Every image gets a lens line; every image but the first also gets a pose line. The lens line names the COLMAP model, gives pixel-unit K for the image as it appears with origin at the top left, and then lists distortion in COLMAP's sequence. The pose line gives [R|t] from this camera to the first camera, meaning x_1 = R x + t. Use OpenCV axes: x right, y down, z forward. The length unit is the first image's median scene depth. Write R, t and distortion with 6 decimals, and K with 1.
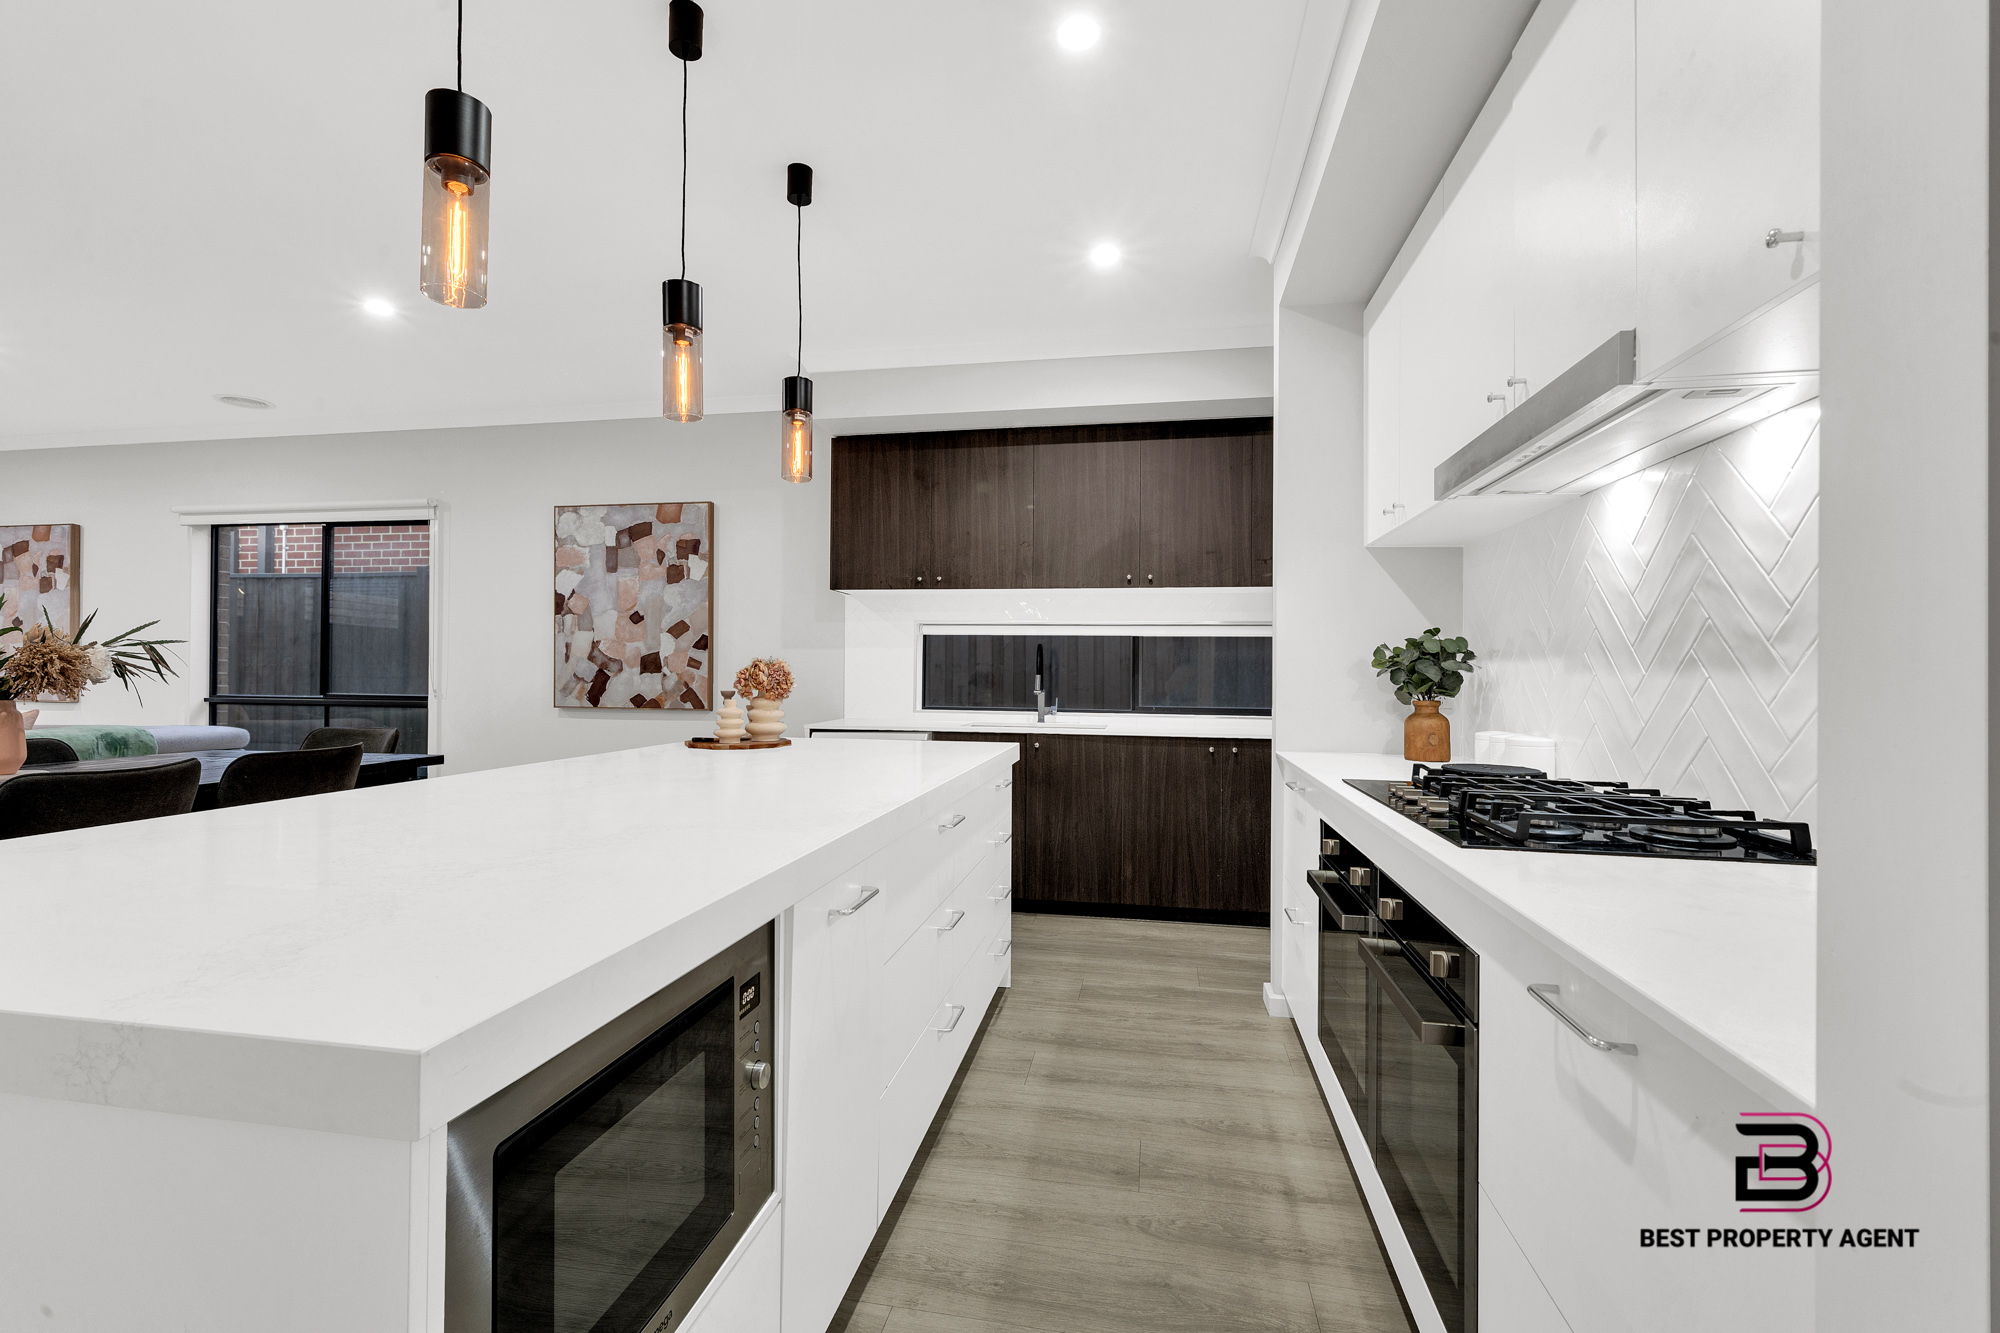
lens RADIAL K [[875.9, 0, 1003.5], [0, 875.9, 663.5], [0, 0, 1]] dist [0.001695, 0.001280]
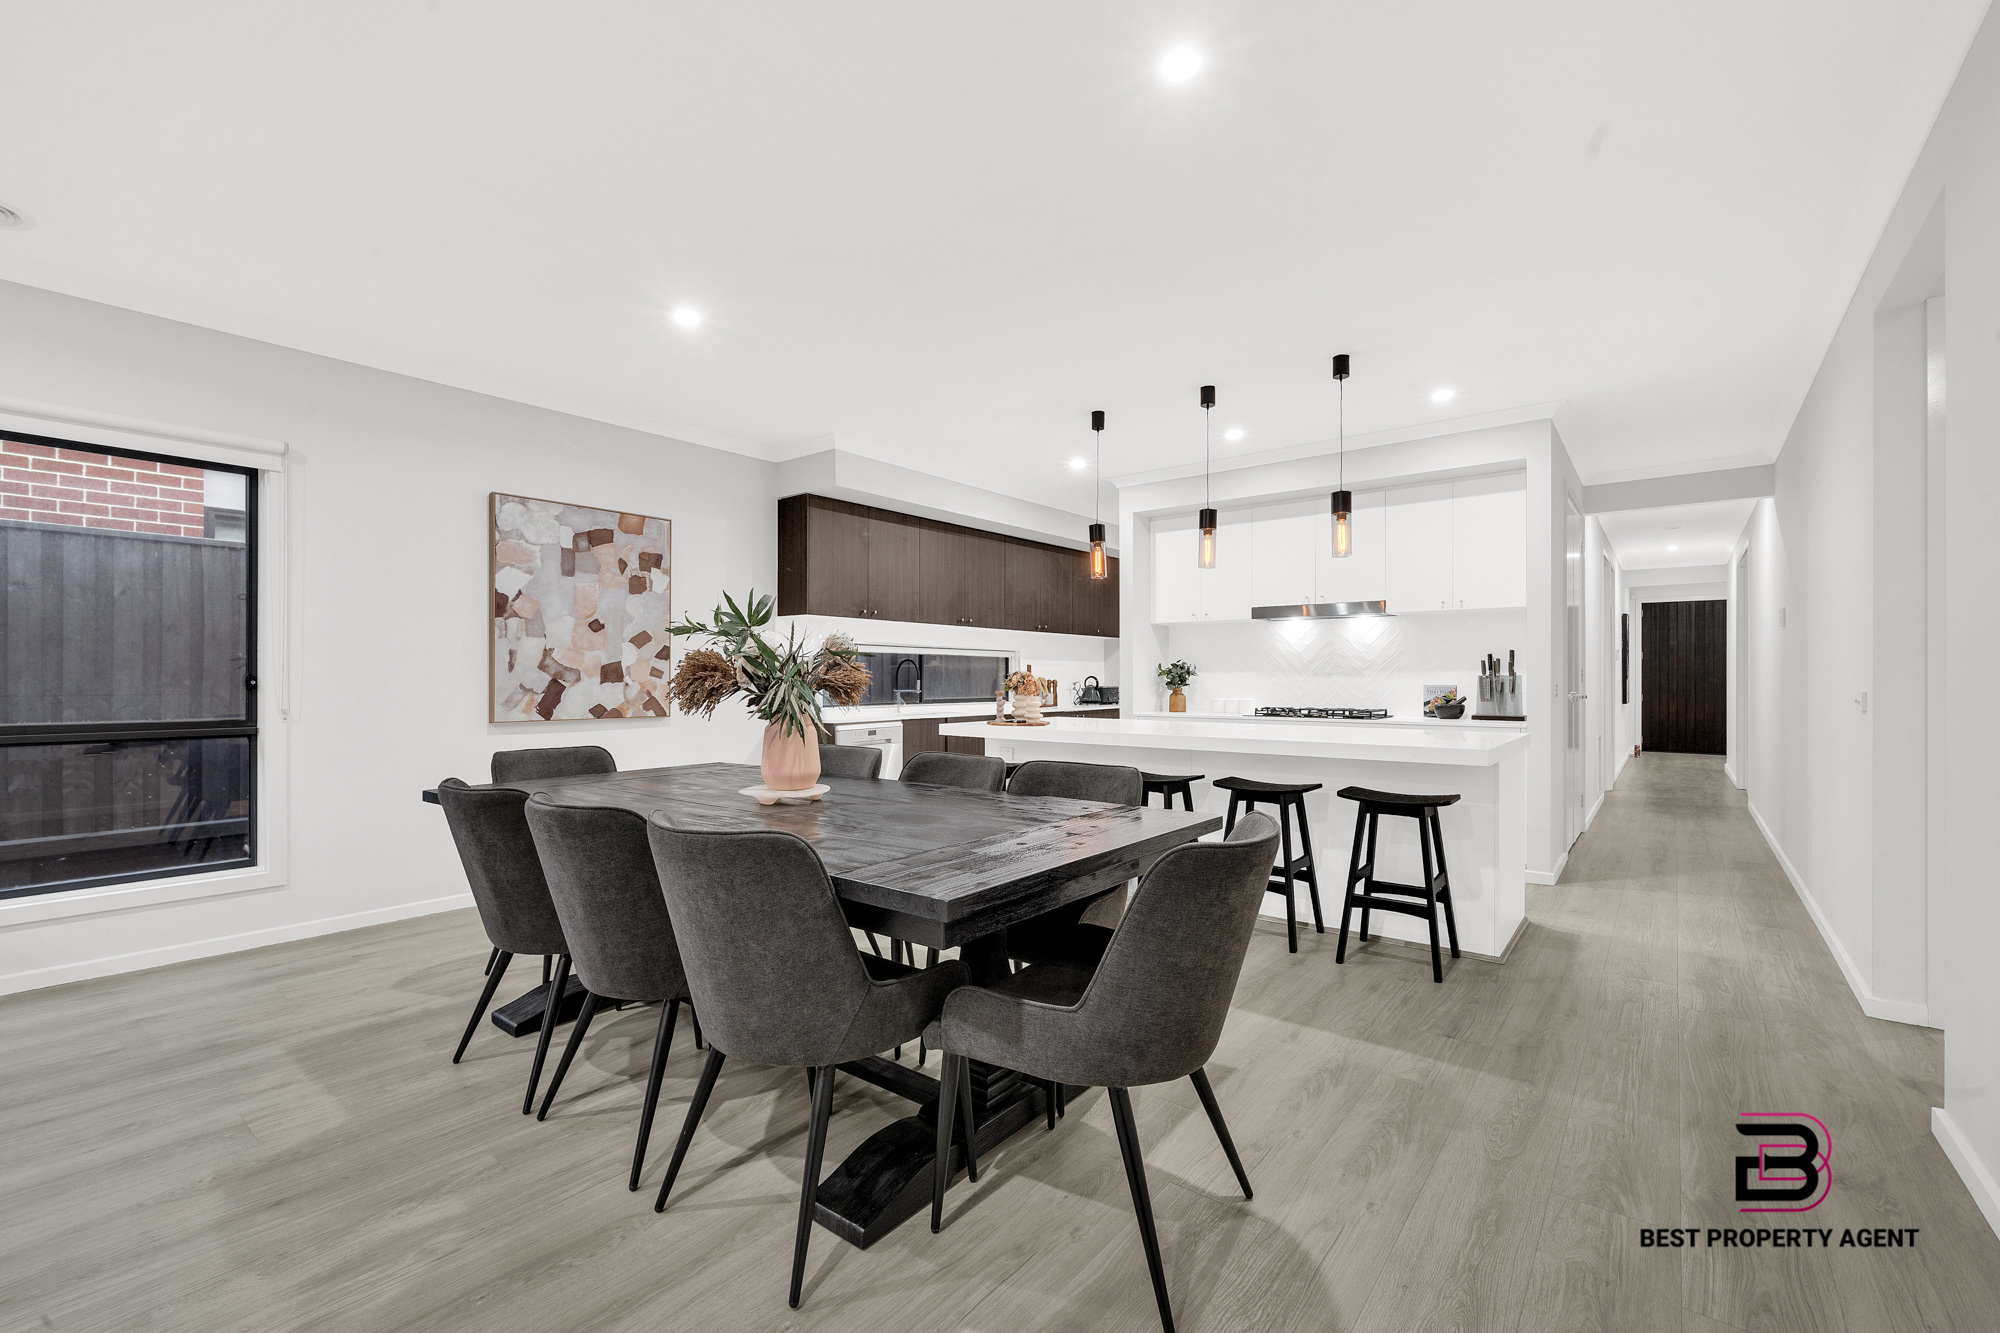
lens RADIAL K [[844.3, 0, 962.3], [0, 844.3, 670.8], [0, 0, 1]] dist [0.015575, -0.002204]
pose [[0.496376, -0.001129, 0.868107, -1.037610], [-0.003865, 0.999986, 0.003510, -0.007365], [-0.868099, -0.005098, 0.496364, 0.184049]]
